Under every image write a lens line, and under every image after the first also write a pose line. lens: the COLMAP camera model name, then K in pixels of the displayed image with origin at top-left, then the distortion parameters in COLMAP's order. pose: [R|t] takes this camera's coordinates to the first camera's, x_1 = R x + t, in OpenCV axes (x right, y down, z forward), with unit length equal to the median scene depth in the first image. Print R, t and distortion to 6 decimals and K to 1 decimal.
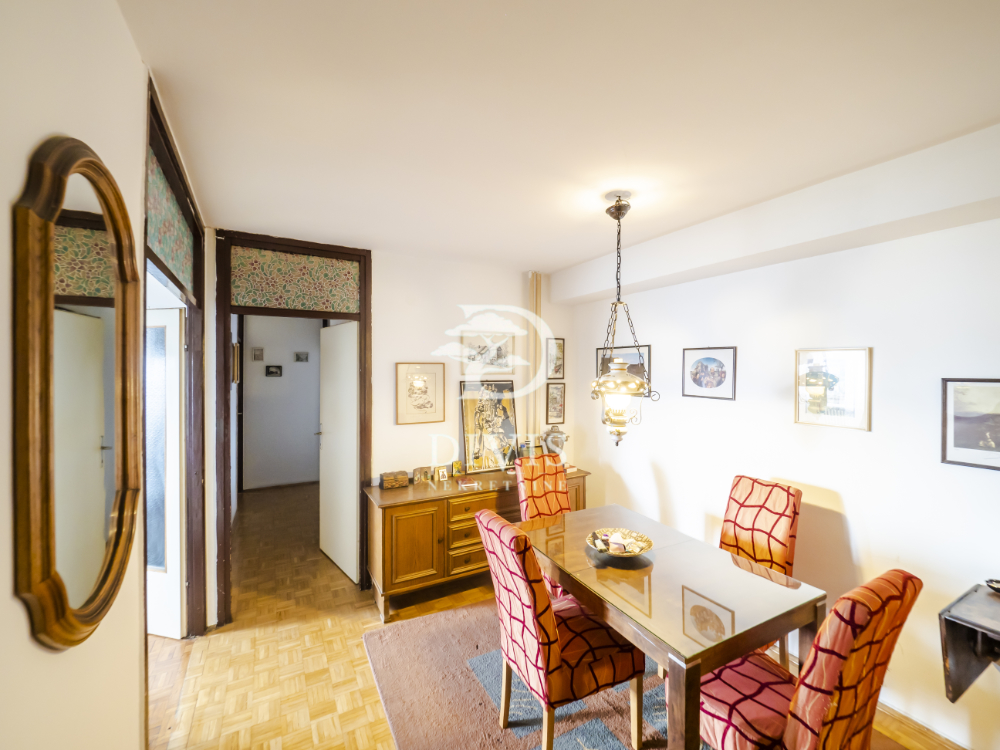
lens RADIAL K [[426.8, 0, 498.0], [0, 426.8, 370.8], [0, 0, 1]] dist [-0.013887, 0.003208]
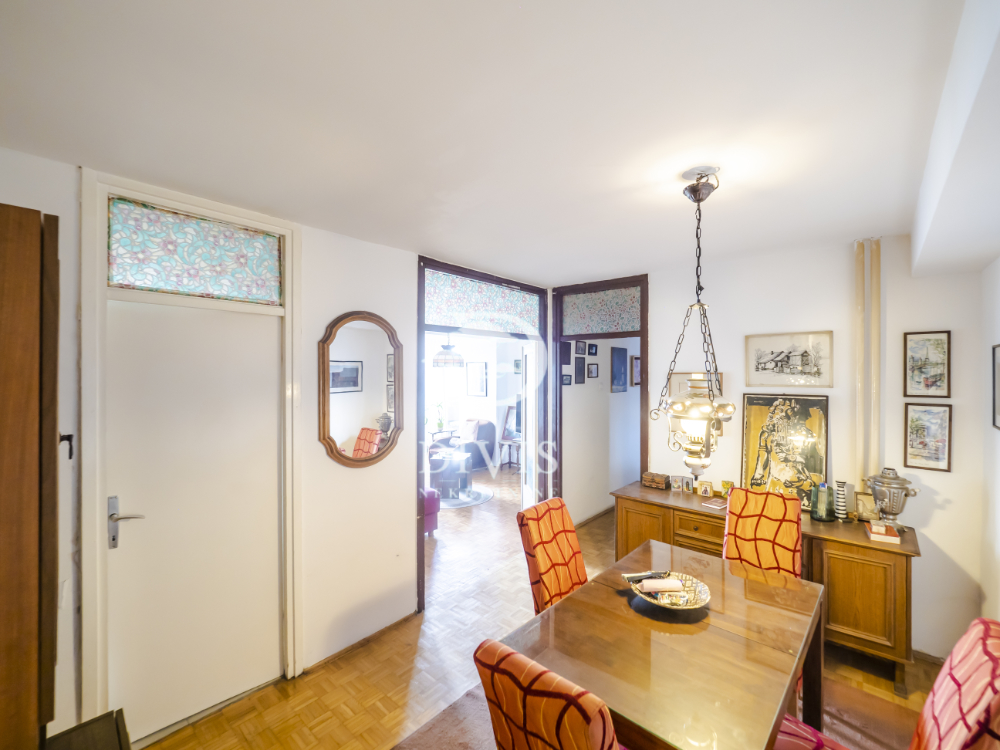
lens RADIAL K [[426.8, 0, 499.1], [0, 426.8, 375.7], [0, 0, 1]] dist [-0.013887, 0.003208]
pose [[0.322365, 0.006905, -0.946590, 0.574790], [0.000290, 0.999973, 0.007393, -0.019076], [0.946615, -0.002658, 0.322355, 0.236140]]
